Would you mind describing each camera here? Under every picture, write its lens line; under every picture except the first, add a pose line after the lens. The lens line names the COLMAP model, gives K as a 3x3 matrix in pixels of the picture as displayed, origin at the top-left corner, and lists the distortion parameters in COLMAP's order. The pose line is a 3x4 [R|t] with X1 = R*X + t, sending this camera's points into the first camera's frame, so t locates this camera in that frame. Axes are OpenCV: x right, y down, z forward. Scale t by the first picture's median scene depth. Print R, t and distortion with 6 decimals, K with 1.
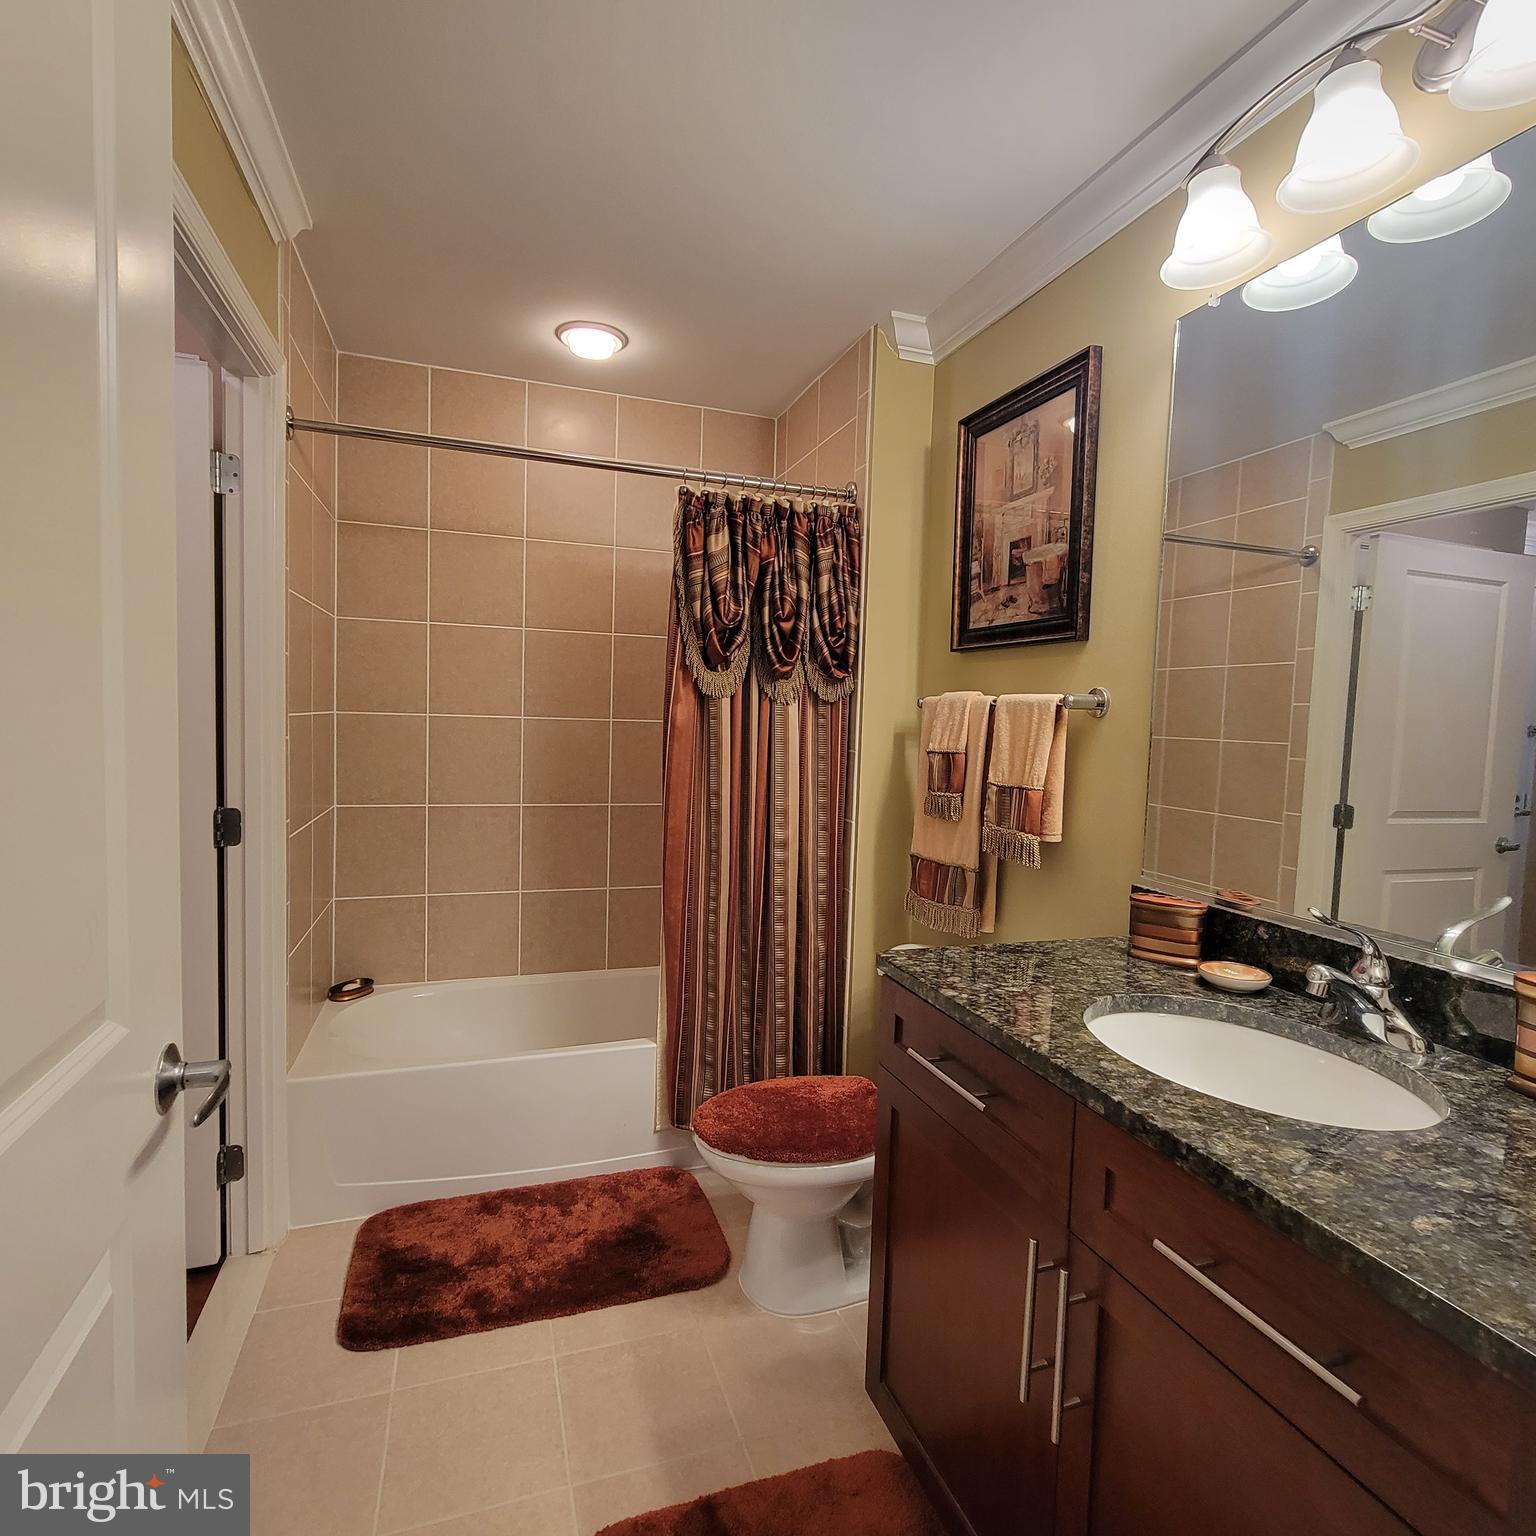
lens RADIAL K [[835.9, 0, 766.6], [0, 835.9, 764.7], [0, 0, 1]] dist [-0.001060, 0.000198]
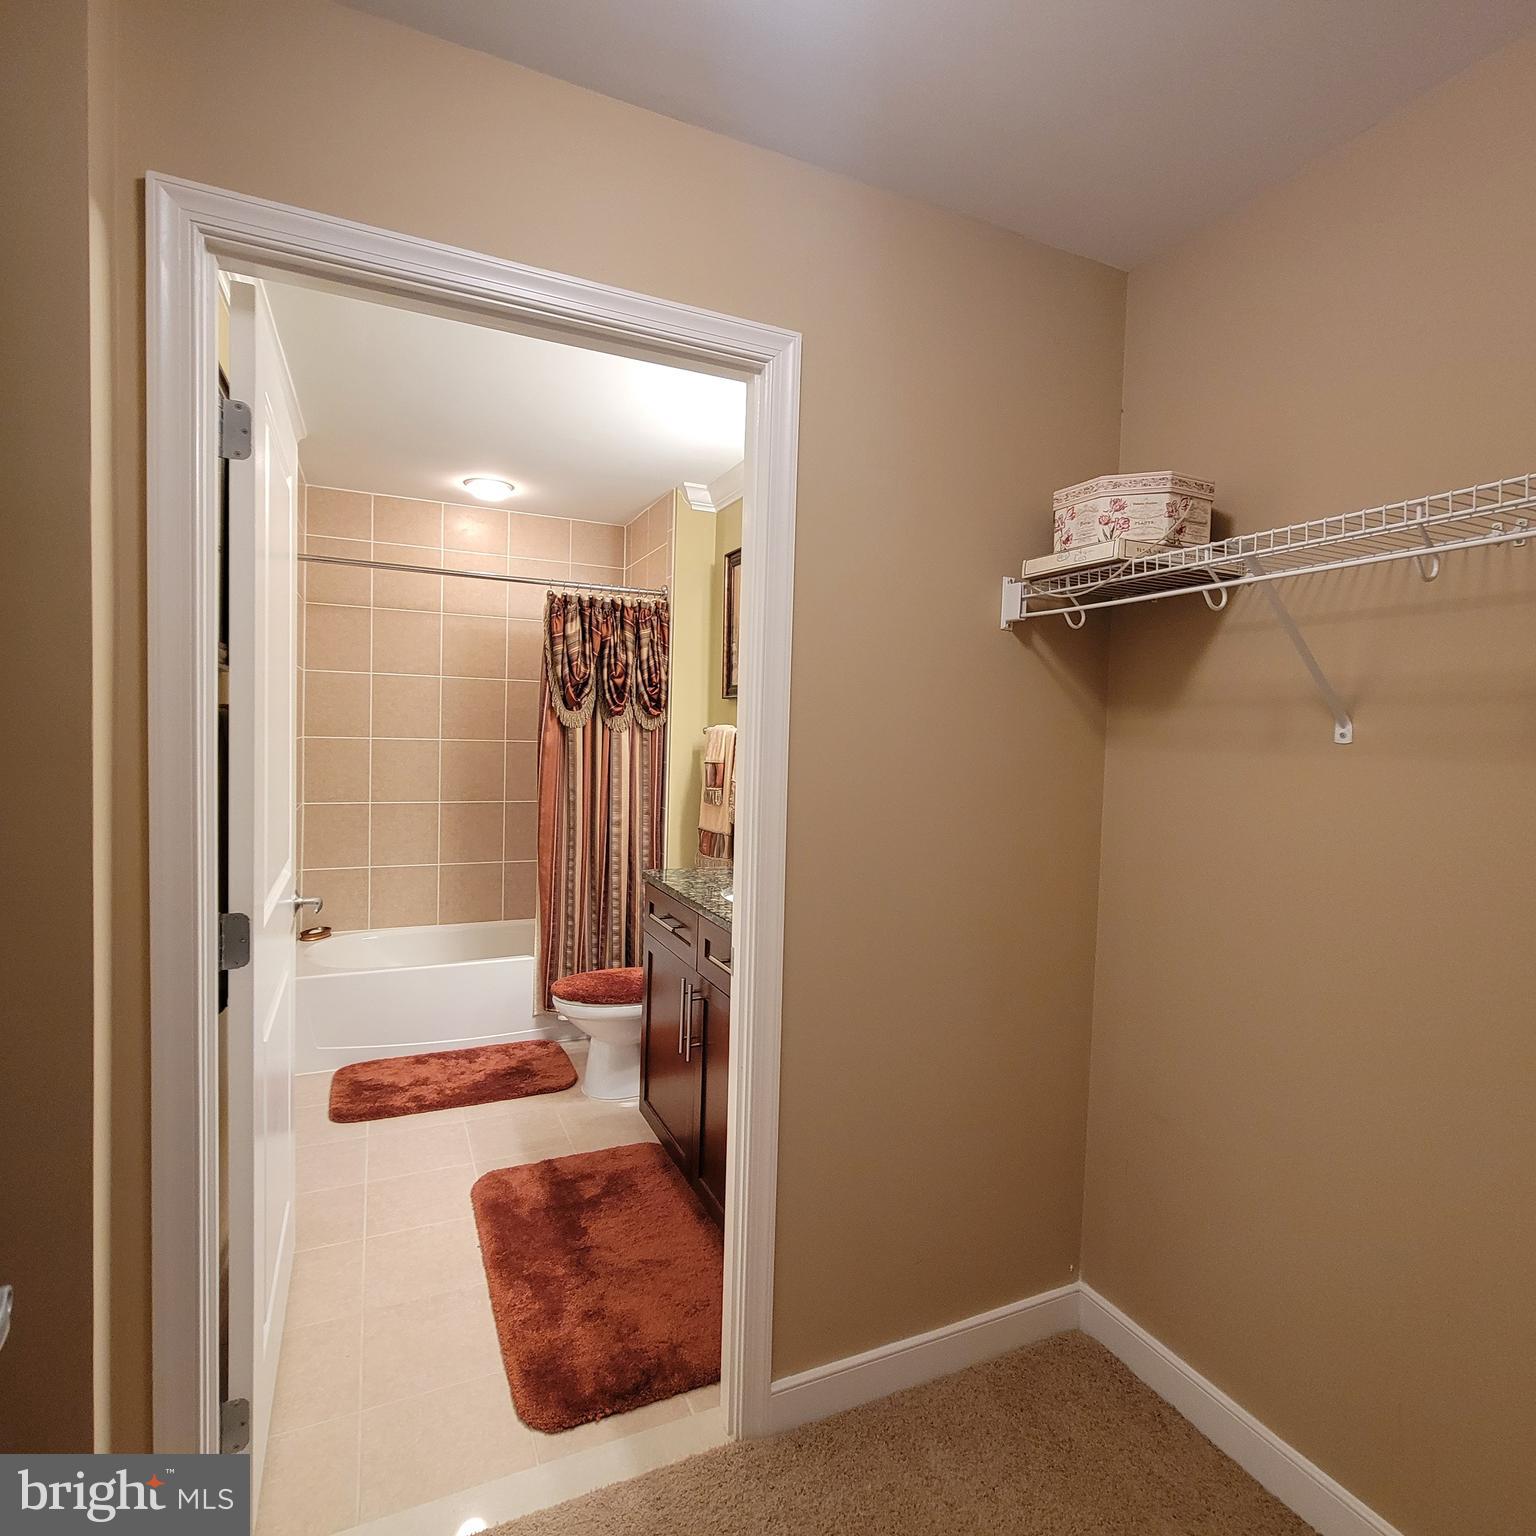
lens RADIAL K [[835.9, 0, 767.2], [0, 835.9, 763.6], [0, 0, 1]] dist [-0.001060, 0.000198]
pose [[0.995082, -0.006343, 0.098855, 0.142204], [0.007628, 0.999891, -0.012620, 0.007131], [-0.098764, 0.013312, 0.995022, -0.555158]]
